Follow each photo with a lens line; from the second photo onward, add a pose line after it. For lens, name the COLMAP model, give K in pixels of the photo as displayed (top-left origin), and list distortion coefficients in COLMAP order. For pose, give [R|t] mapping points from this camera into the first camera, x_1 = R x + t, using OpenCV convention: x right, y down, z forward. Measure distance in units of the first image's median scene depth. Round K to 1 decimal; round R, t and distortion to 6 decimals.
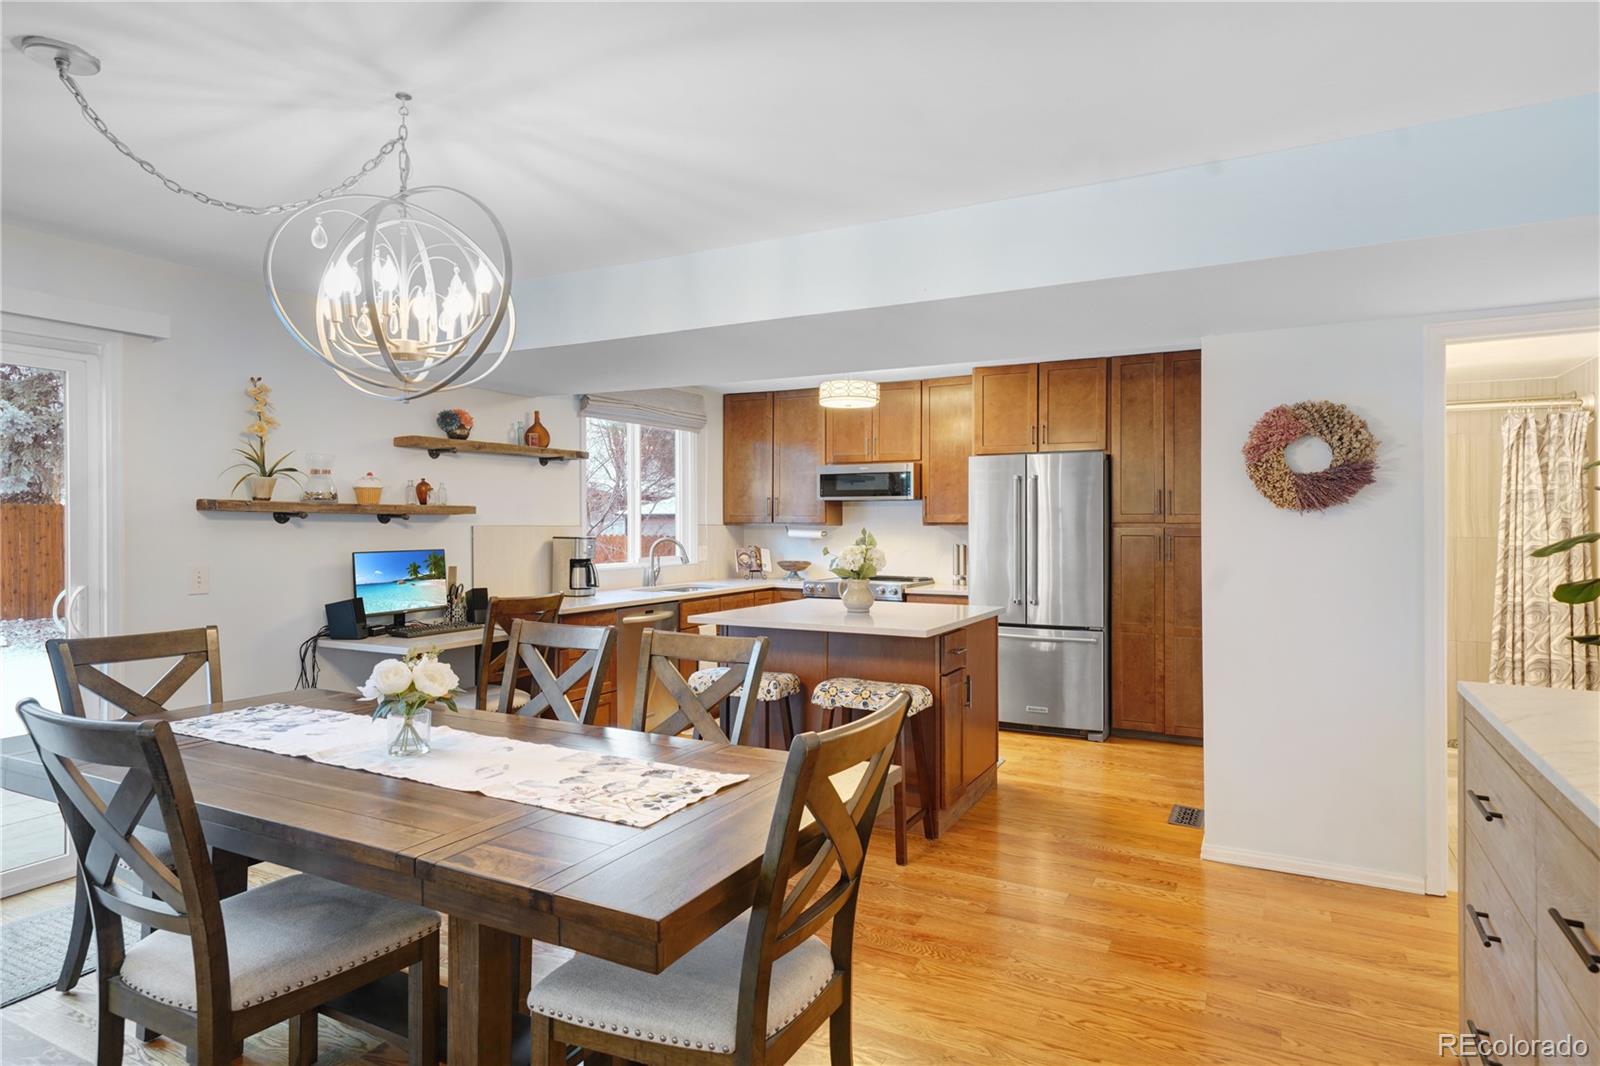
lens RADIAL K [[876.3, 0, 794.2], [0, 876.3, 526.9], [0, 0, 1]] dist [0.003310, 0.000863]
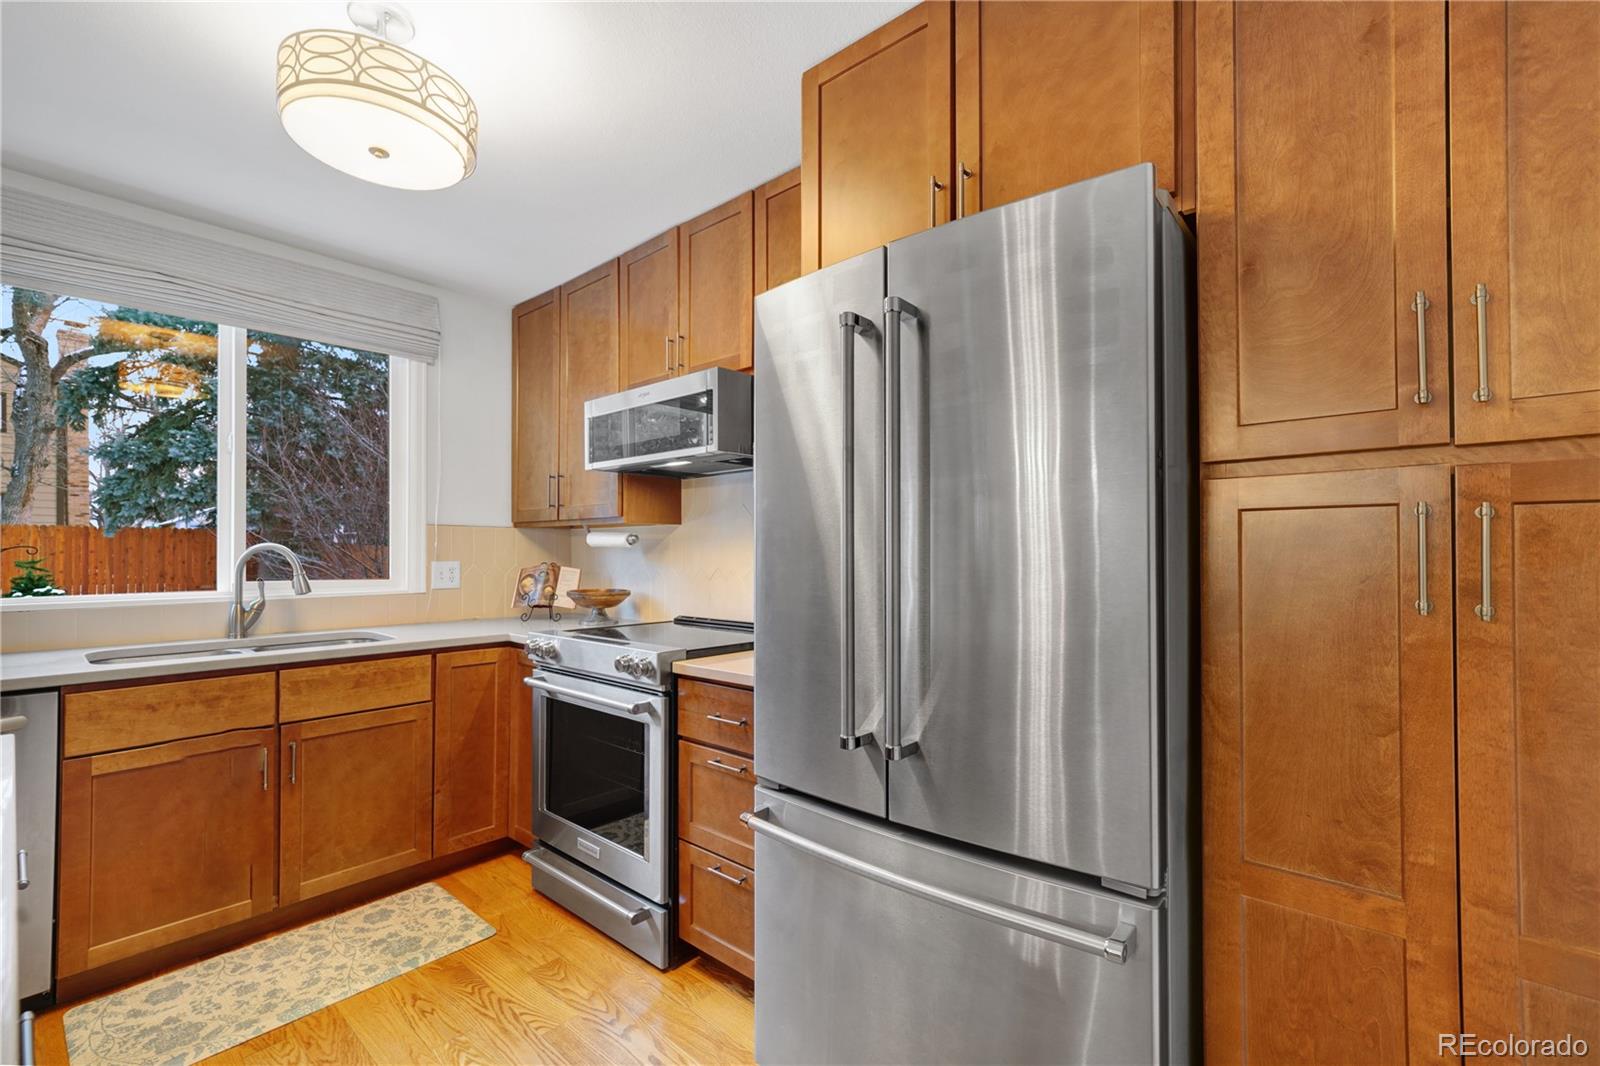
lens RADIAL K [[659.2, 0, 844.0], [0, 659.2, 548.7], [0, 0, 1]] dist [-0.000130, 0.000488]
pose [[0.979978, -0.002499, -0.199088, 0.298585], [0.000044, 0.999924, -0.012335, 0.023381], [0.199104, 0.012079, 0.979904, 0.789712]]
